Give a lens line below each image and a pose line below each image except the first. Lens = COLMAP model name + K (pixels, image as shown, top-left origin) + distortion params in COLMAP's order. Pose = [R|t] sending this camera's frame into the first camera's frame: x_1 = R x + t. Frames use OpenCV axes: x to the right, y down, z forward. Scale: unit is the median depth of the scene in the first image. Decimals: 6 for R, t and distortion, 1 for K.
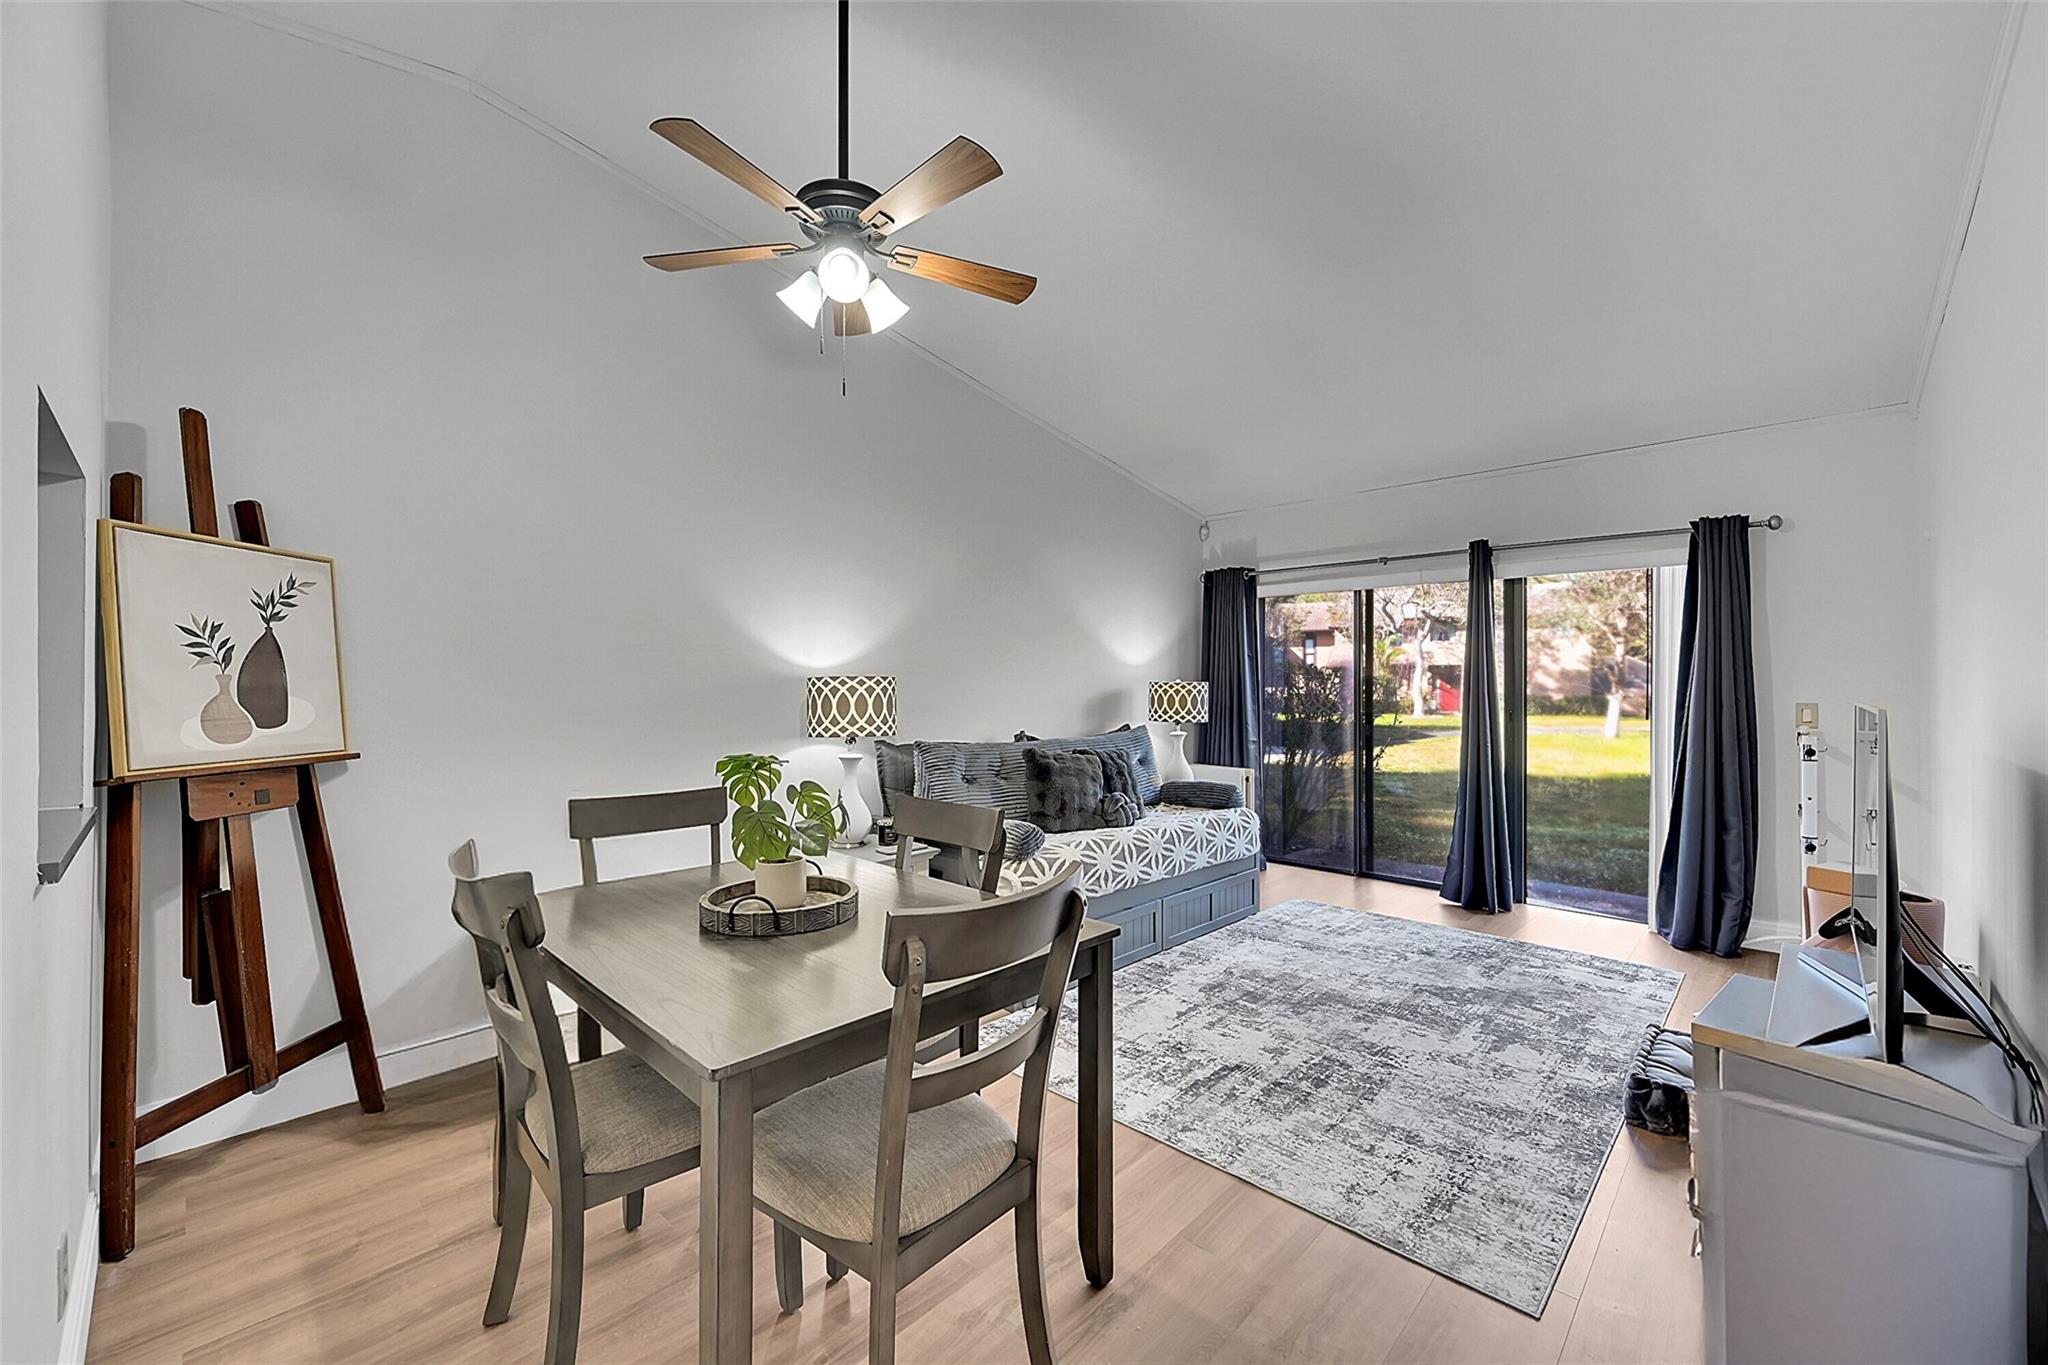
lens RADIAL K [[806.4, 0, 1020.4], [0, 806.4, 685.4], [0, 0, 1]] dist [-0.003684, 0.000979]
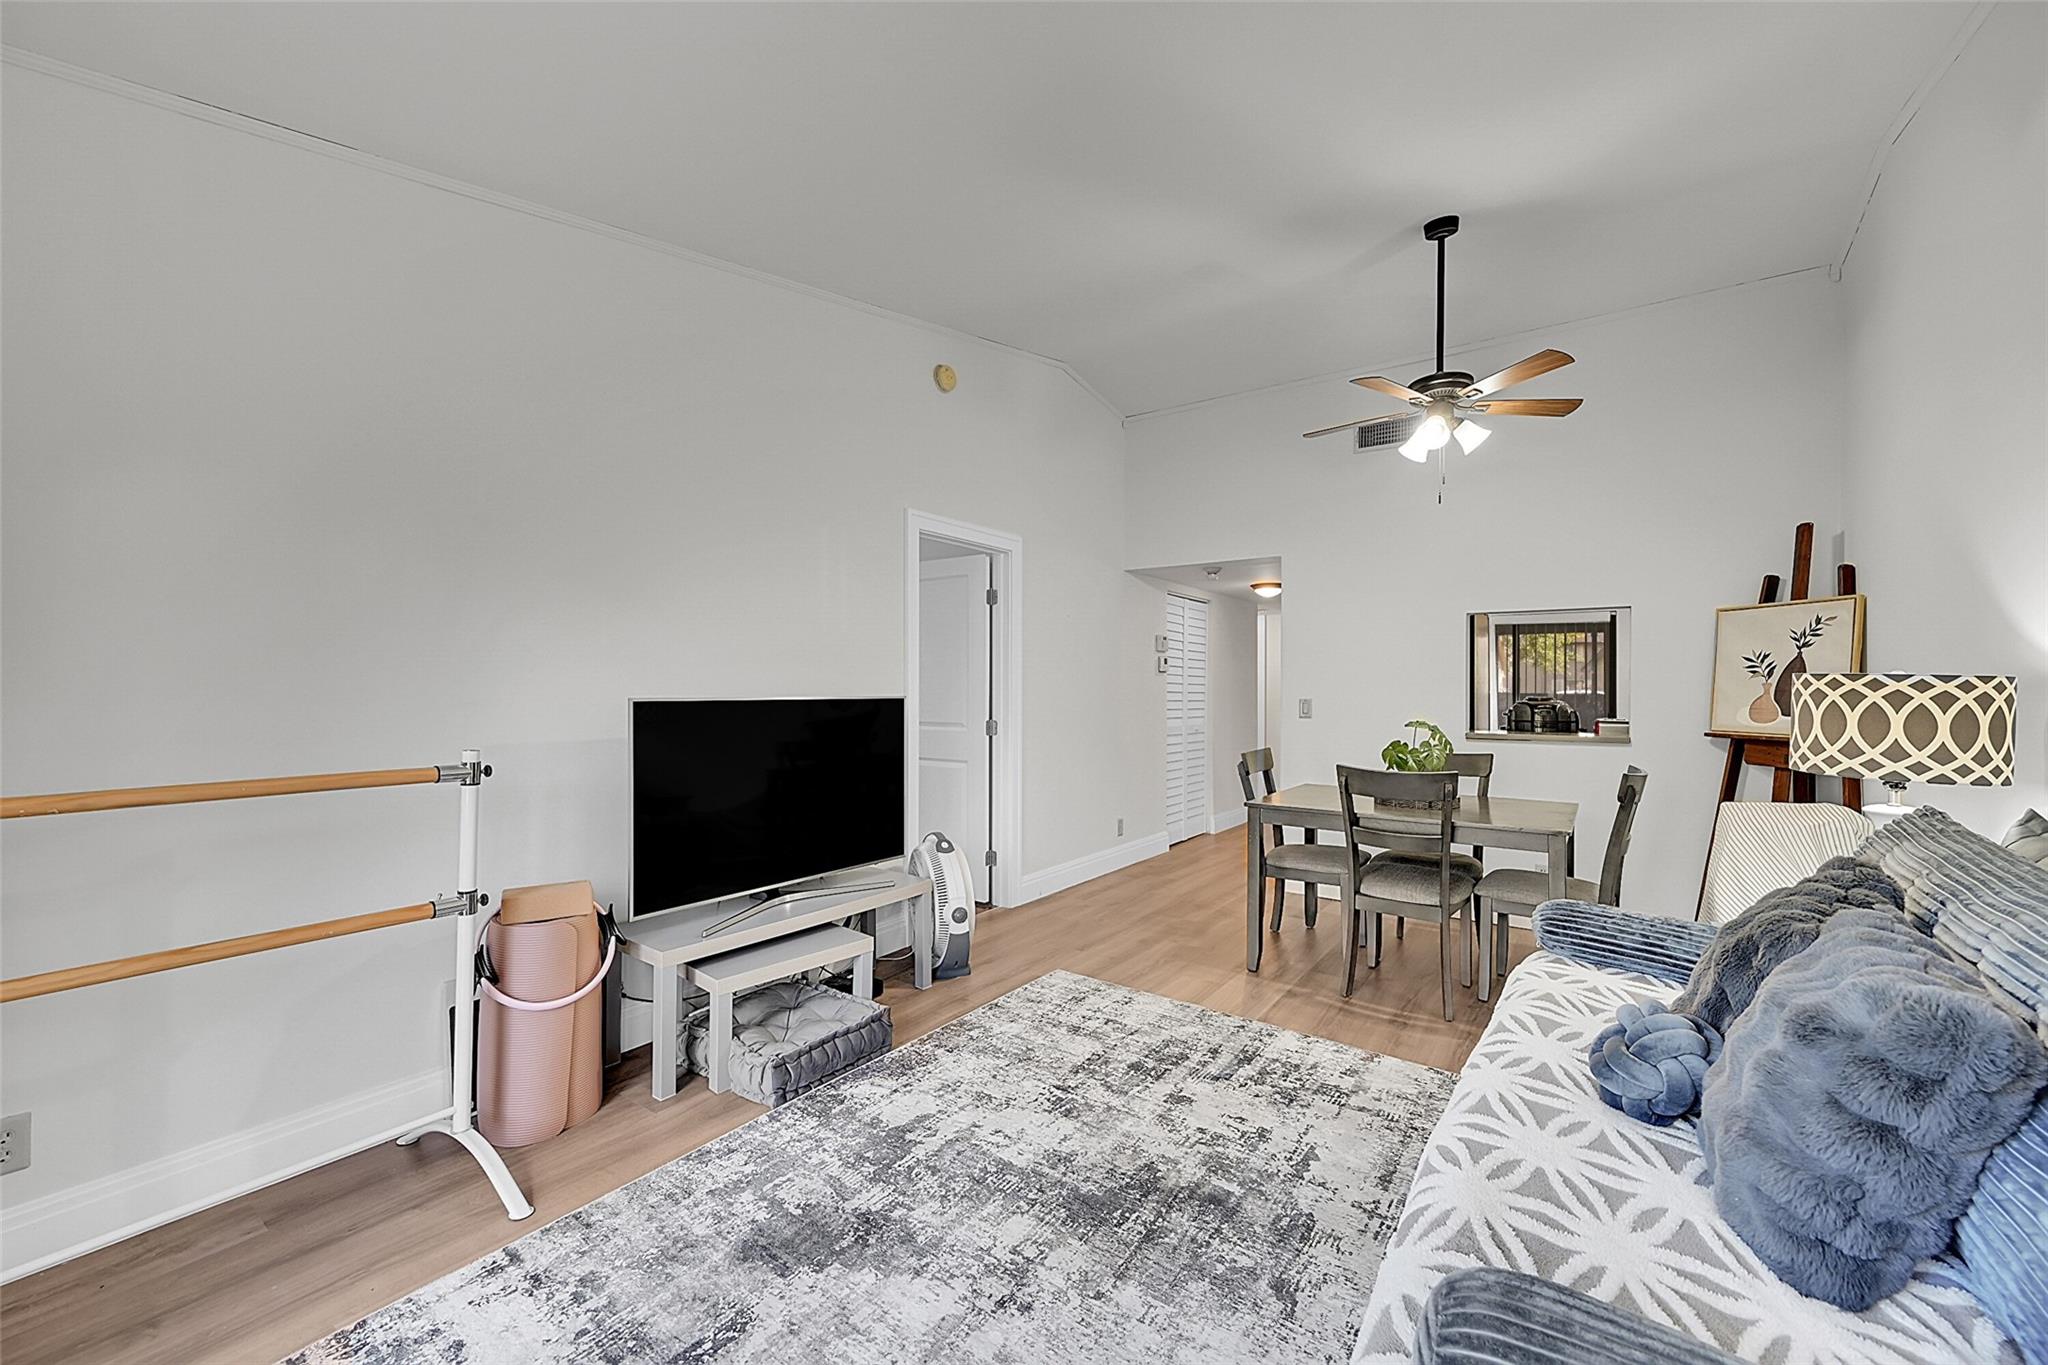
lens RADIAL K [[806.4, 0, 1018.6], [0, 806.4, 681.0], [0, 0, 1]] dist [-0.003684, 0.000979]
pose [[-0.990917, -0.006376, -0.134325, 0.498449], [-0.005556, 0.999964, -0.006475, 0.001326], [0.134361, -0.005670, -0.990916, 1.510606]]
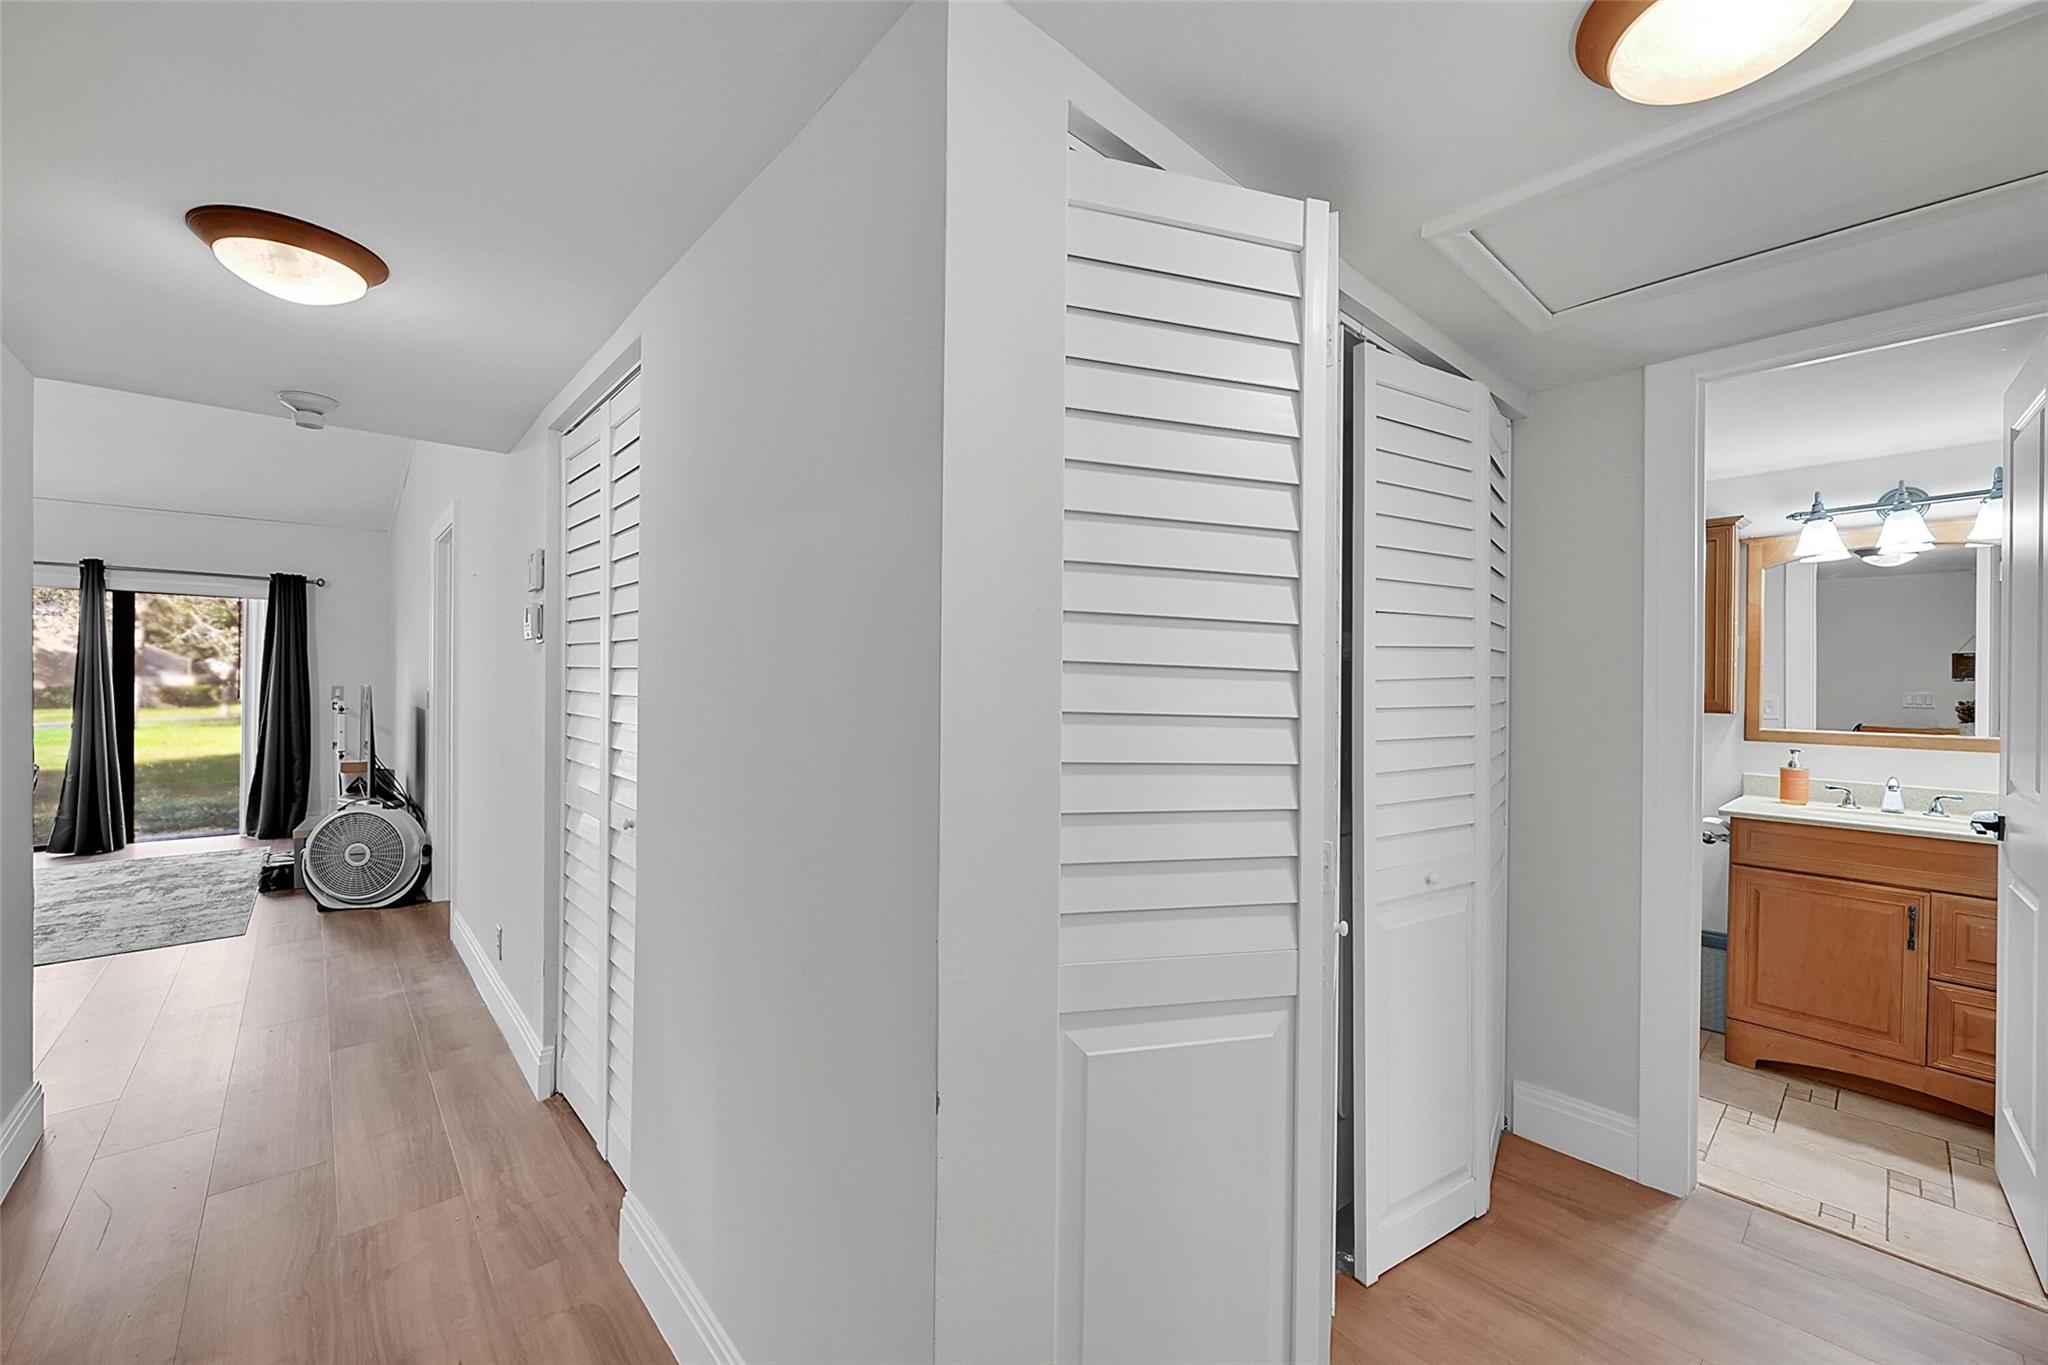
lens RADIAL K [[806.4, 0, 1014.7], [0, 806.4, 678.2], [0, 0, 1]] dist [-0.003684, 0.000979]
pose [[0.086218, -0.000883, 0.996276, -0.752522], [-0.005255, 0.999985, 0.001341, -0.006458], [-0.996262, -0.005351, 0.086212, -0.730267]]
